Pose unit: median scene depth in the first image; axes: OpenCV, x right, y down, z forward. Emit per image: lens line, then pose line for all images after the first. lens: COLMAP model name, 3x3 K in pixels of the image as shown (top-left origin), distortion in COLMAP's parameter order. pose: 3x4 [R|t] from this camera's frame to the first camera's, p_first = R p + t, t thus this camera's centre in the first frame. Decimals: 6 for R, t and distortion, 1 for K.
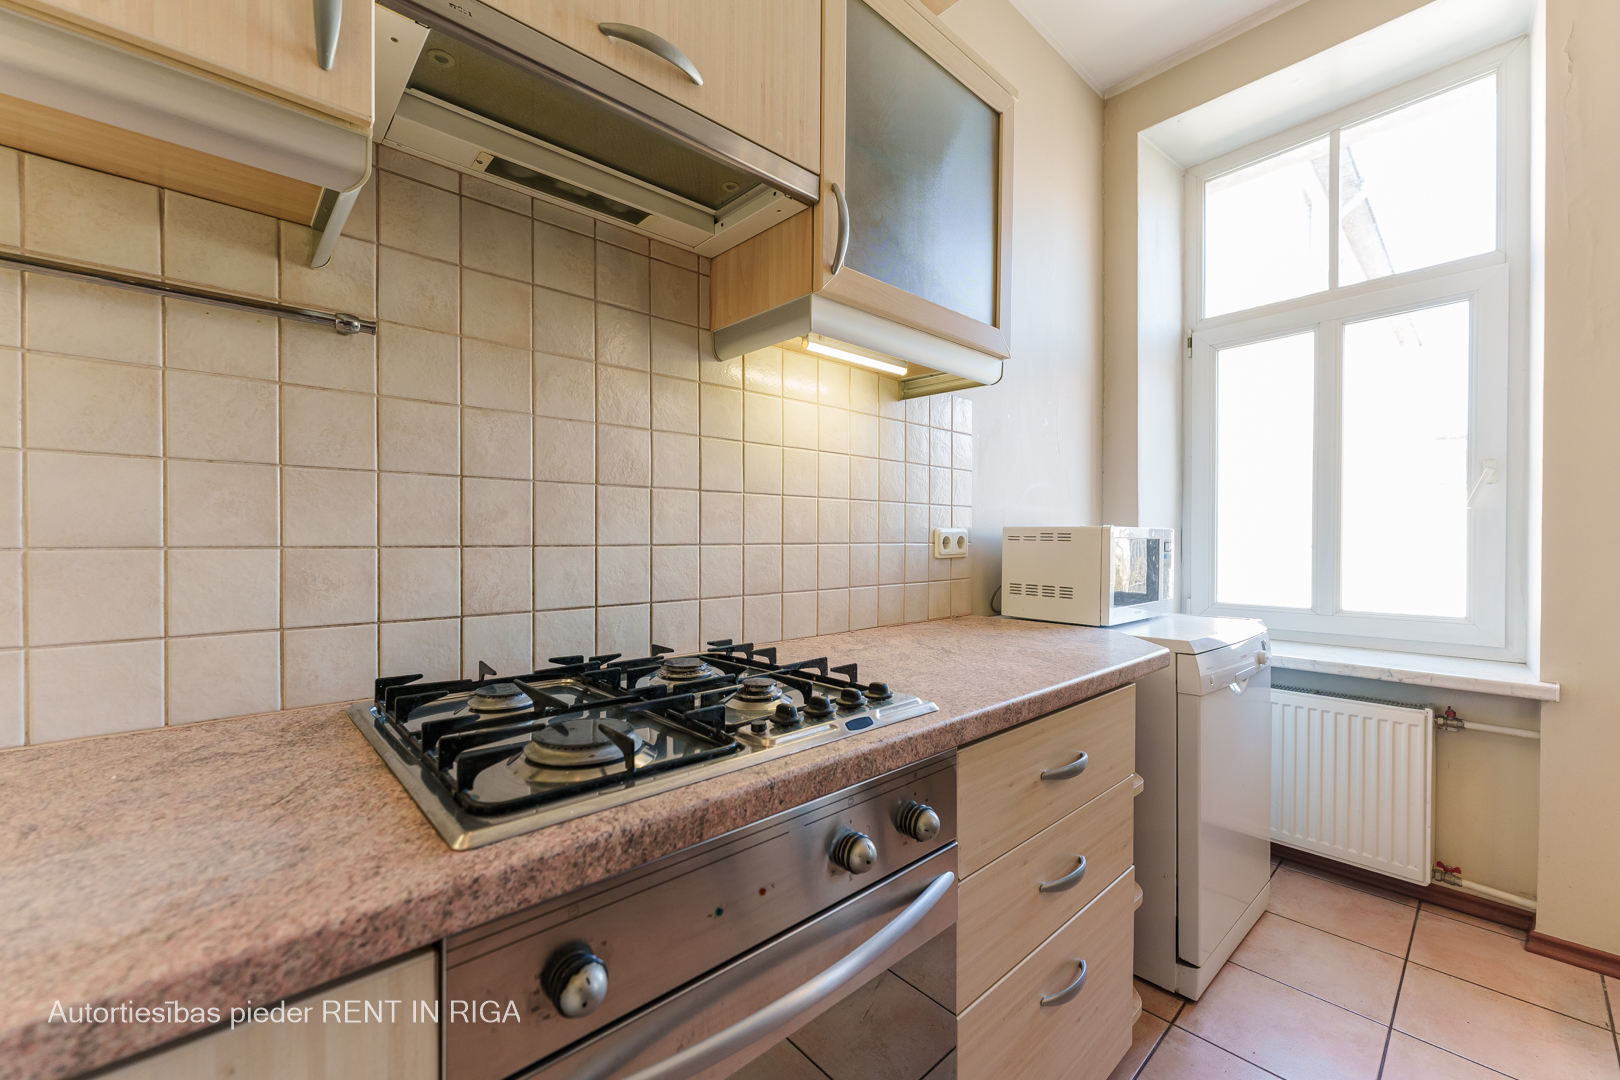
lens RADIAL K [[645.7, 0, 810.2], [0, 645.7, 543.5], [0, 0, 1]] dist [-0.003307, -0.000235]
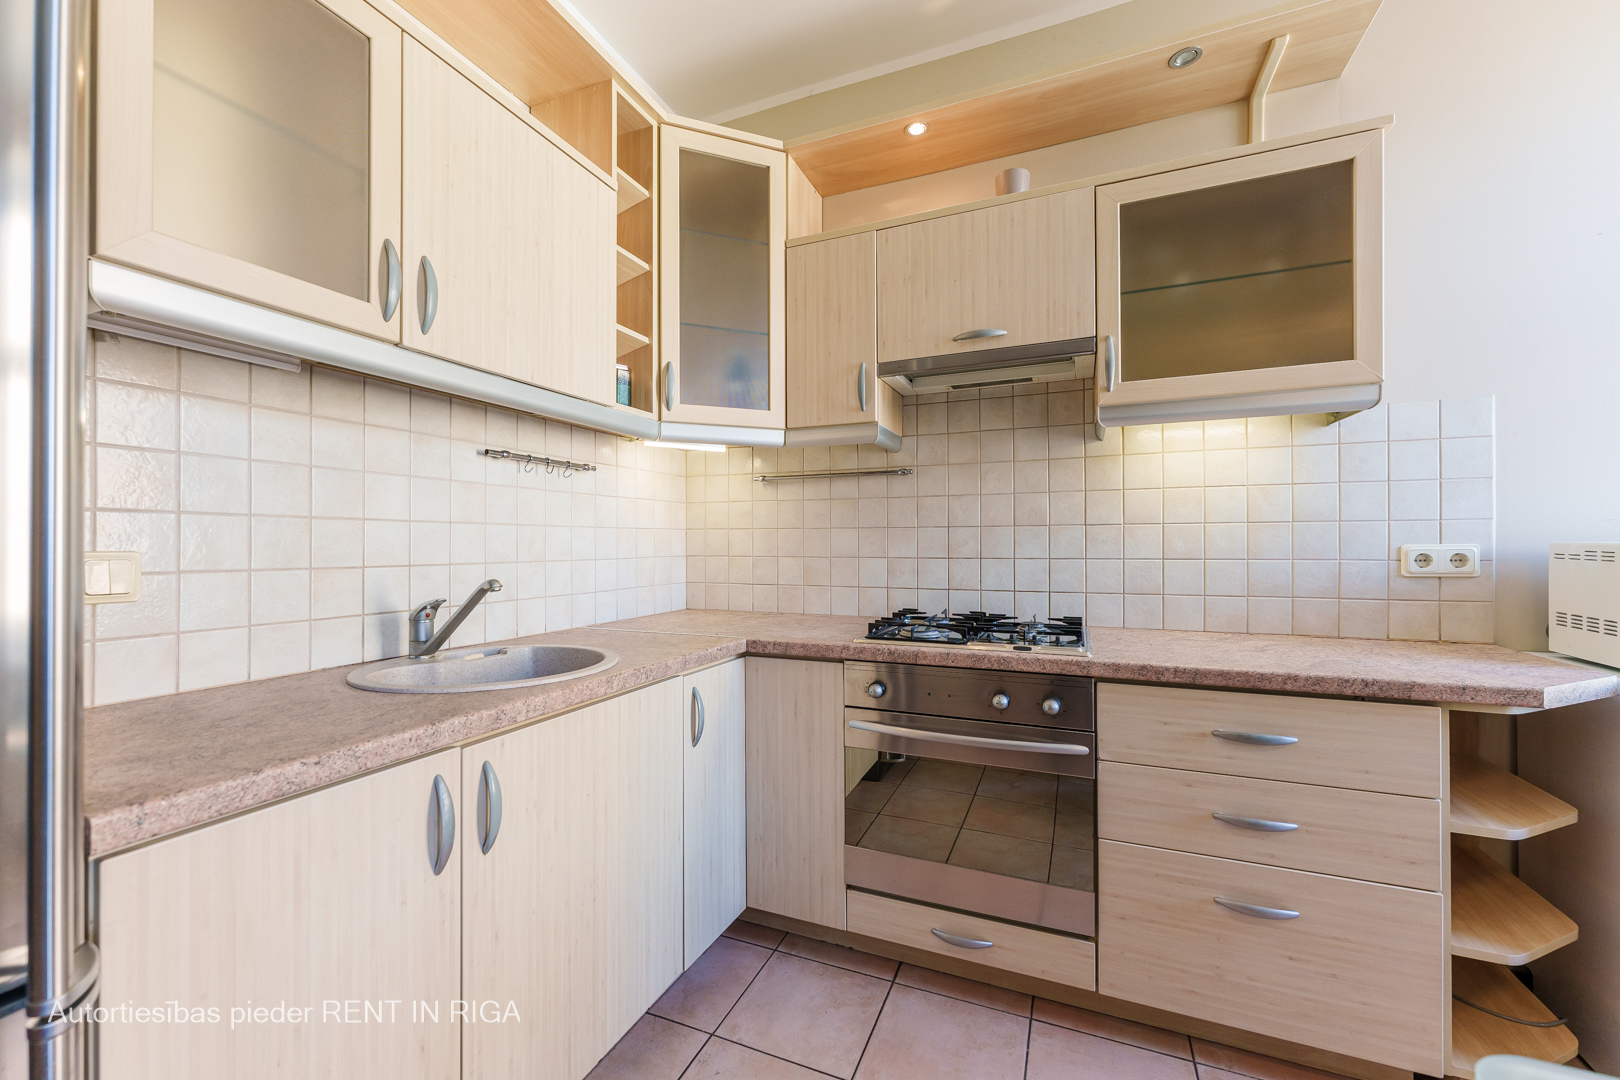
lens RADIAL K [[645.7, 0, 807.4], [0, 645.7, 542.2], [0, 0, 1]] dist [-0.003307, -0.000235]
pose [[0.411278, -0.006294, -0.911488, 1.077689], [-0.003803, 0.999956, -0.008622, -0.025363], [0.911502, 0.007013, 0.411236, -0.305024]]
